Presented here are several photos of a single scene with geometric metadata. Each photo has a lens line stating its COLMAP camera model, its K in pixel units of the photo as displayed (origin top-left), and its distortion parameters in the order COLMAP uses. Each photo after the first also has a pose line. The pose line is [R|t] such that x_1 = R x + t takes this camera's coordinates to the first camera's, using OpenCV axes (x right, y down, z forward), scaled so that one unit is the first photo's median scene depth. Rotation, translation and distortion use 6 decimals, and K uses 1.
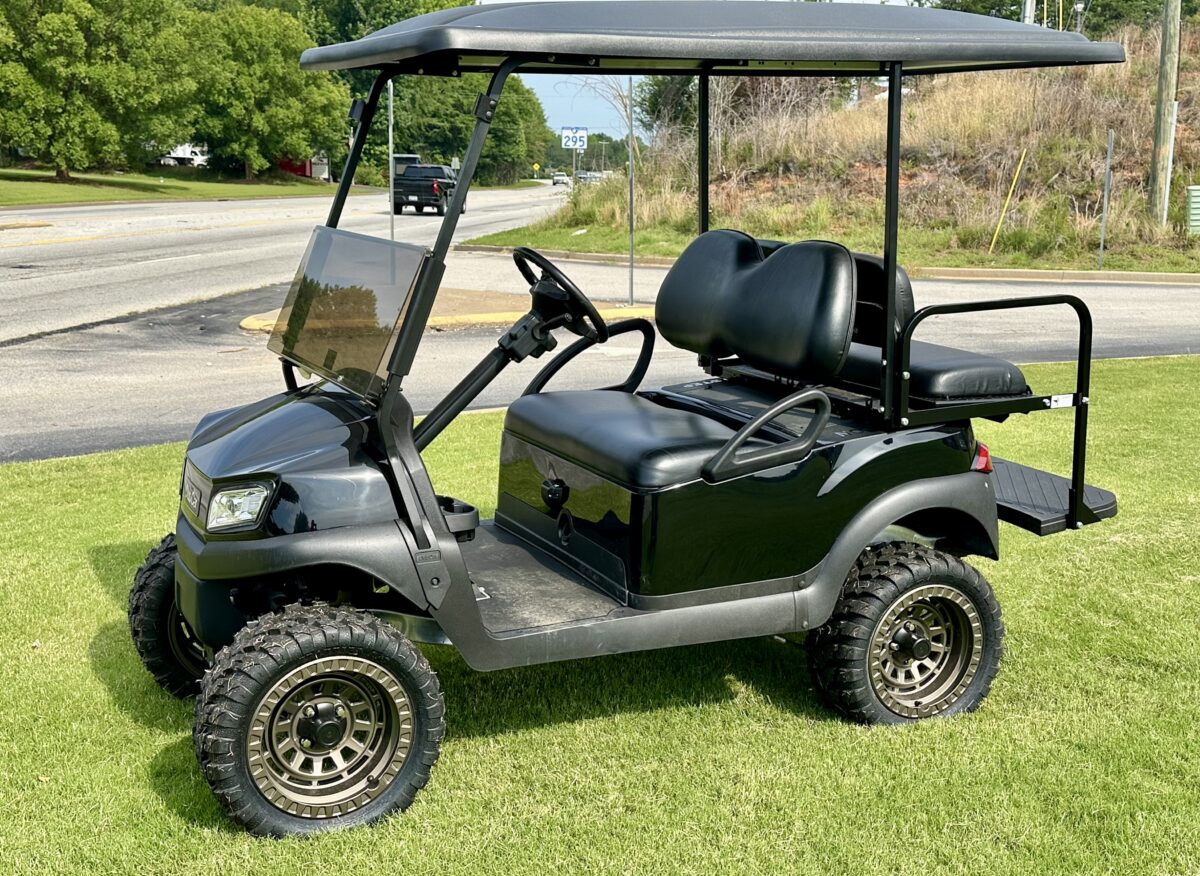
lens RADIAL K [[1454.0, 0, 601.0], [0, 1454.0, 489.7], [0, 0, 1]] dist [0.076808, -0.012112]
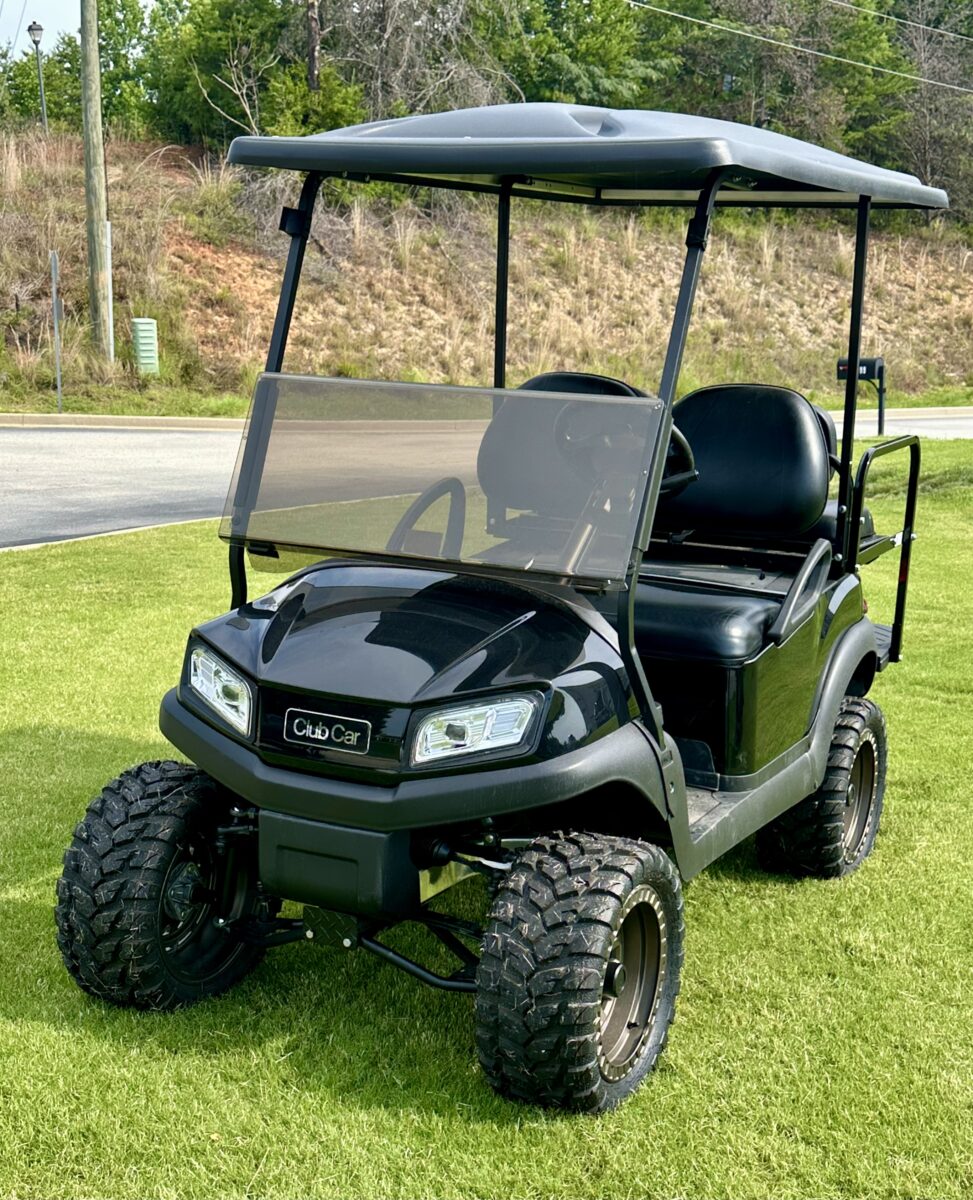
lens RADIAL K [[1711.8, 0, 488.9], [0, 1711.8, 726.9], [0, 0, 1]] dist [0.111270, 0.052527]
pose [[0.784525, -0.129540, 0.606416, -0.104206], [0.110995, 0.991478, 0.068201, -0.006773], [-0.610083, 0.013804, 0.792217, 0.033913]]
